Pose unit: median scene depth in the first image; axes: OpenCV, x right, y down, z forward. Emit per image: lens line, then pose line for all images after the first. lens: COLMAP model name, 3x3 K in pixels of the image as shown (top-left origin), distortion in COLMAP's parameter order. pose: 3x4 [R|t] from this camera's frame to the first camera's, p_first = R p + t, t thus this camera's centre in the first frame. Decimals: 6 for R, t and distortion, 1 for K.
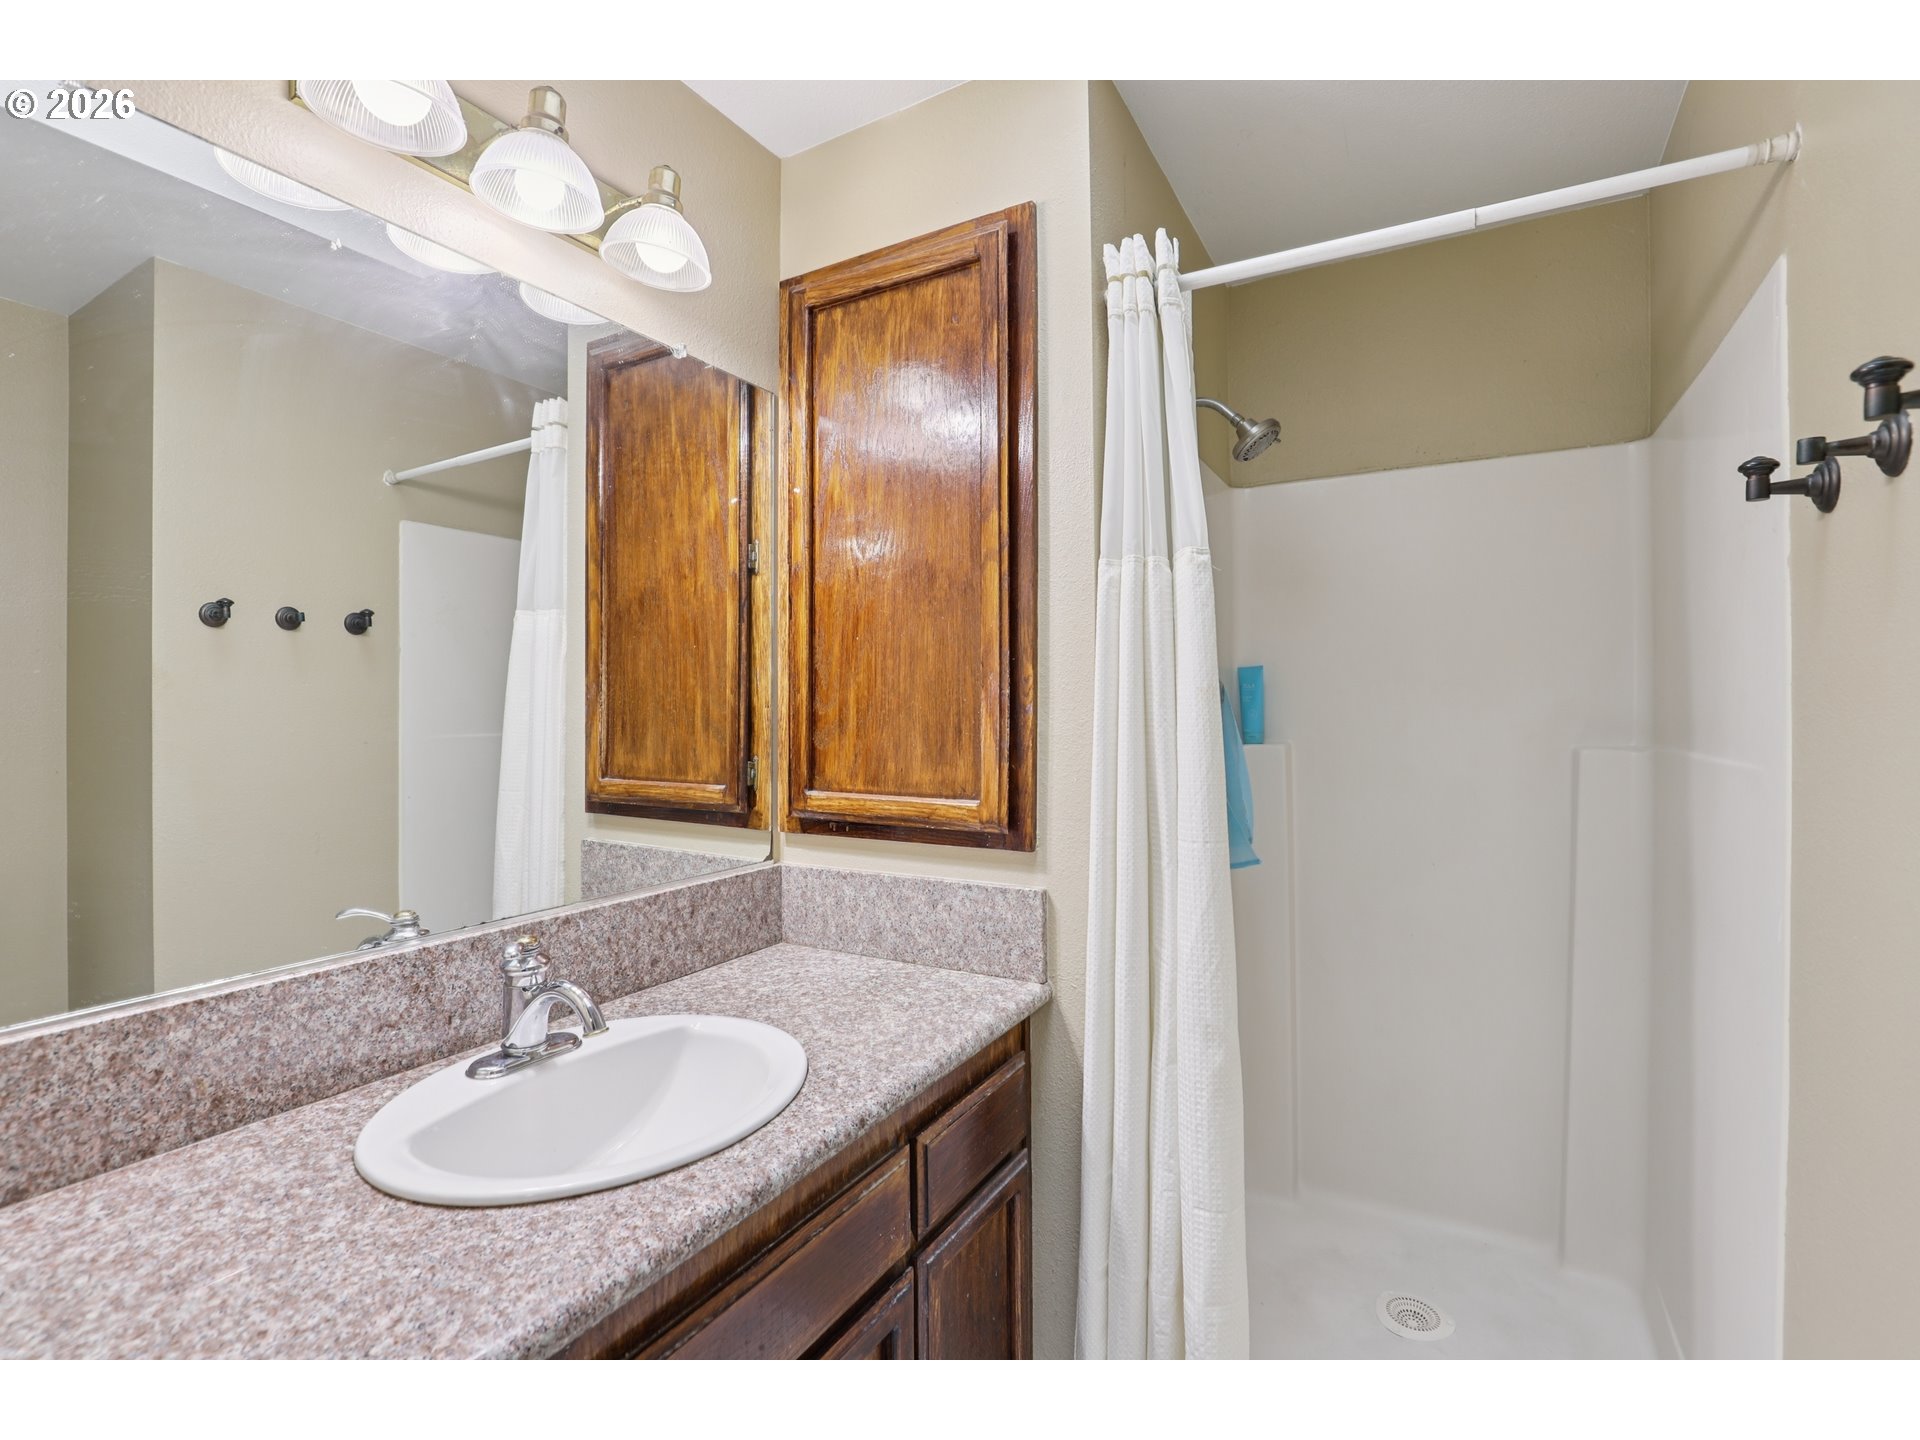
lens RADIAL K [[880.1, 0, 960.0], [0, 880.1, 720.0], [0, 0, 1]] dist [-0.002169, 0.000049]
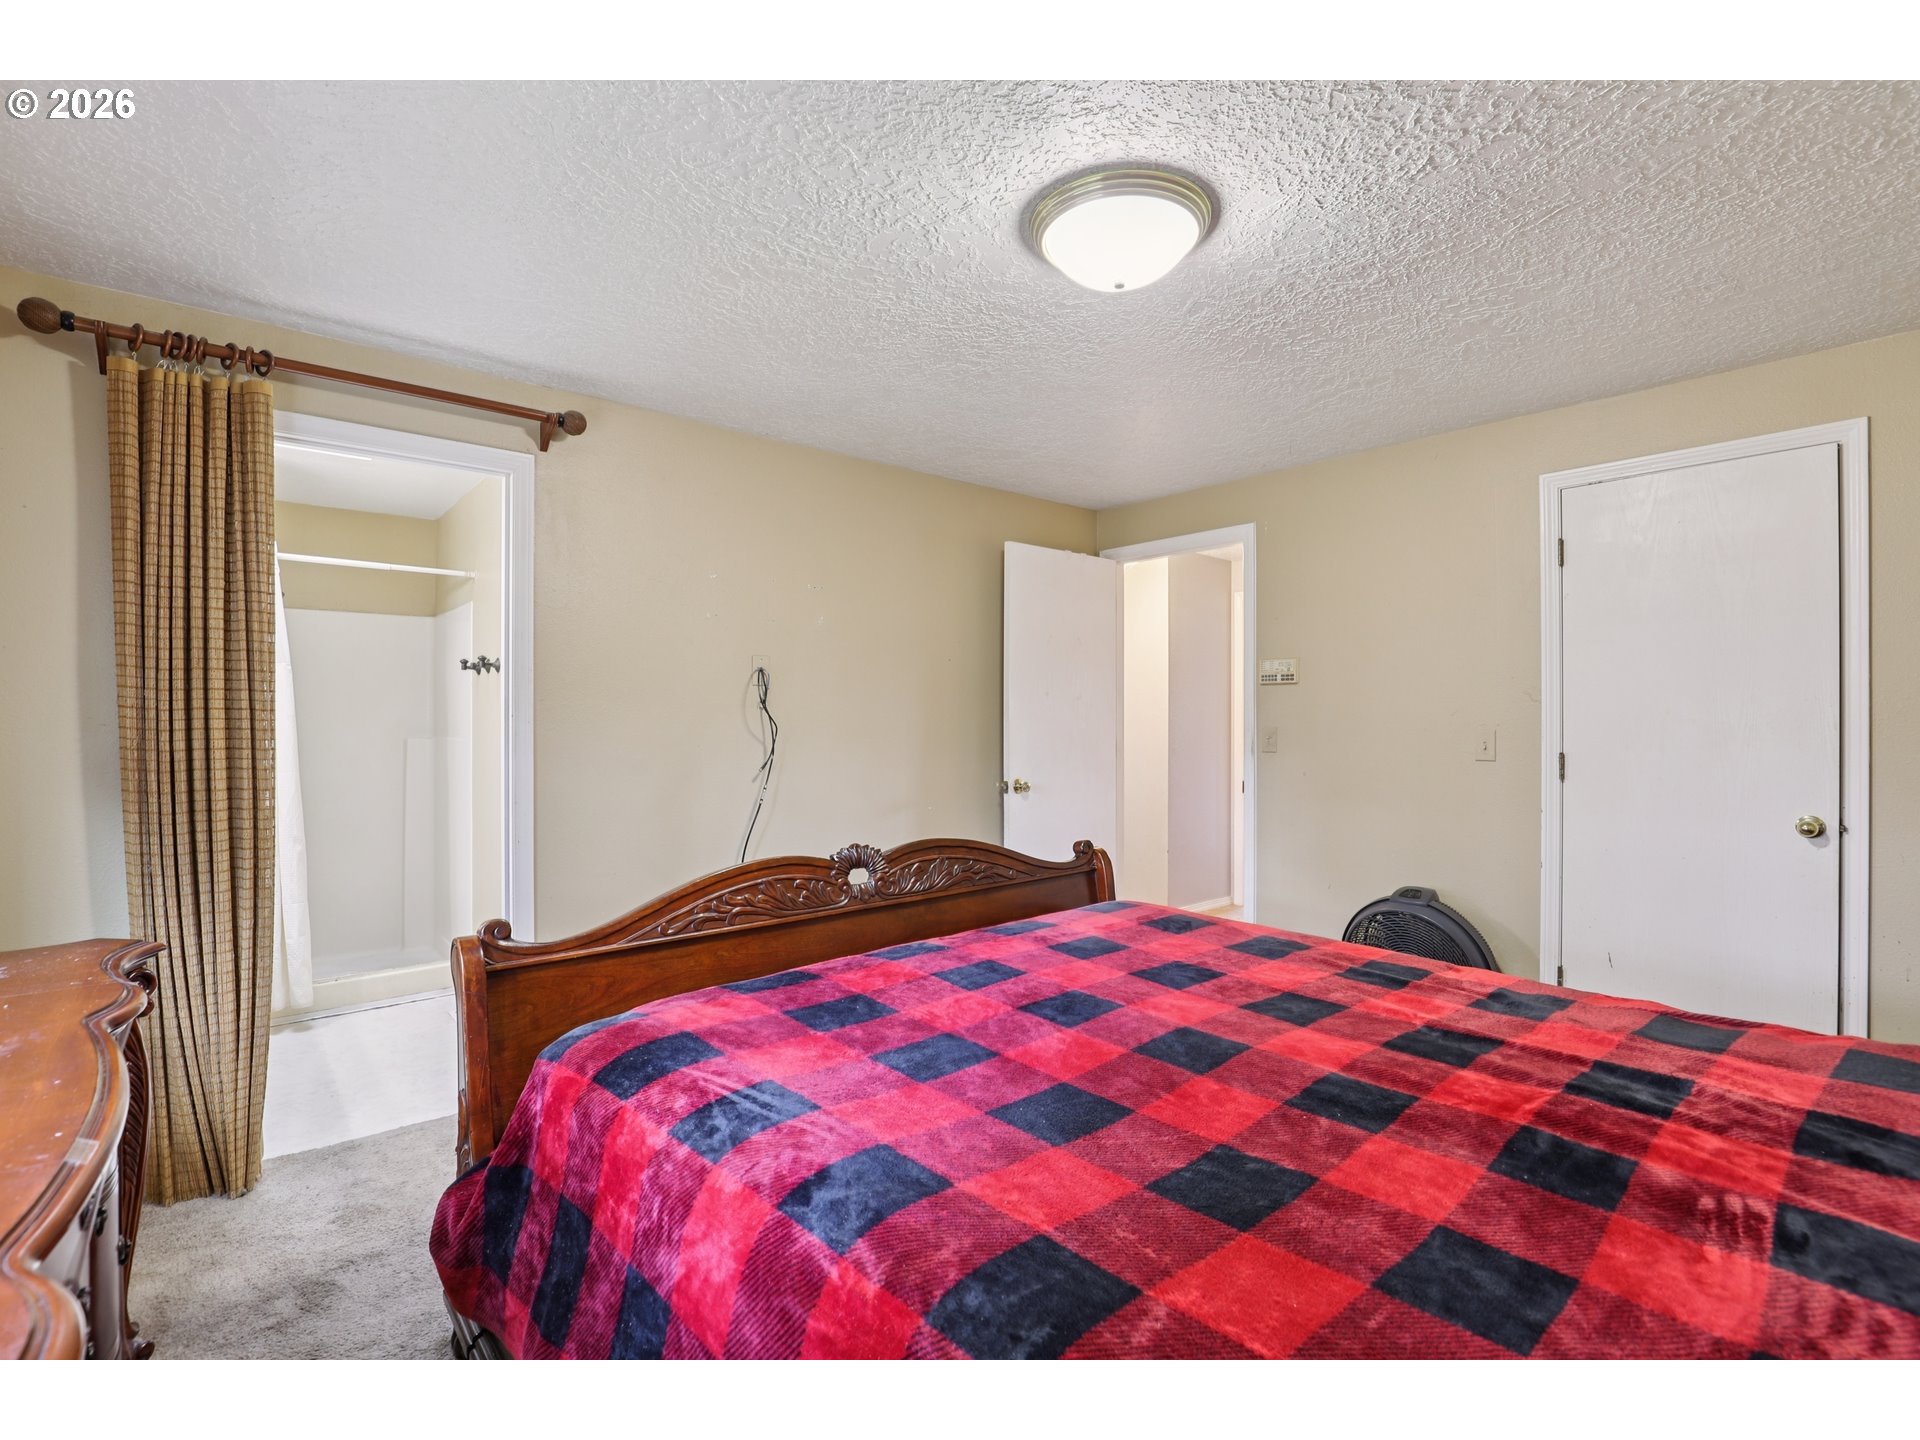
lens RADIAL K [[880.1, 0, 960.0], [0, 880.1, 720.0], [0, 0, 1]] dist [-0.002169, 0.000049]
pose [[0.344174, 0.006863, 0.938881, -1.622946], [0.000107, 0.999973, -0.007349, -0.004439], [-0.938906, 0.002630, 0.344164, -1.958777]]
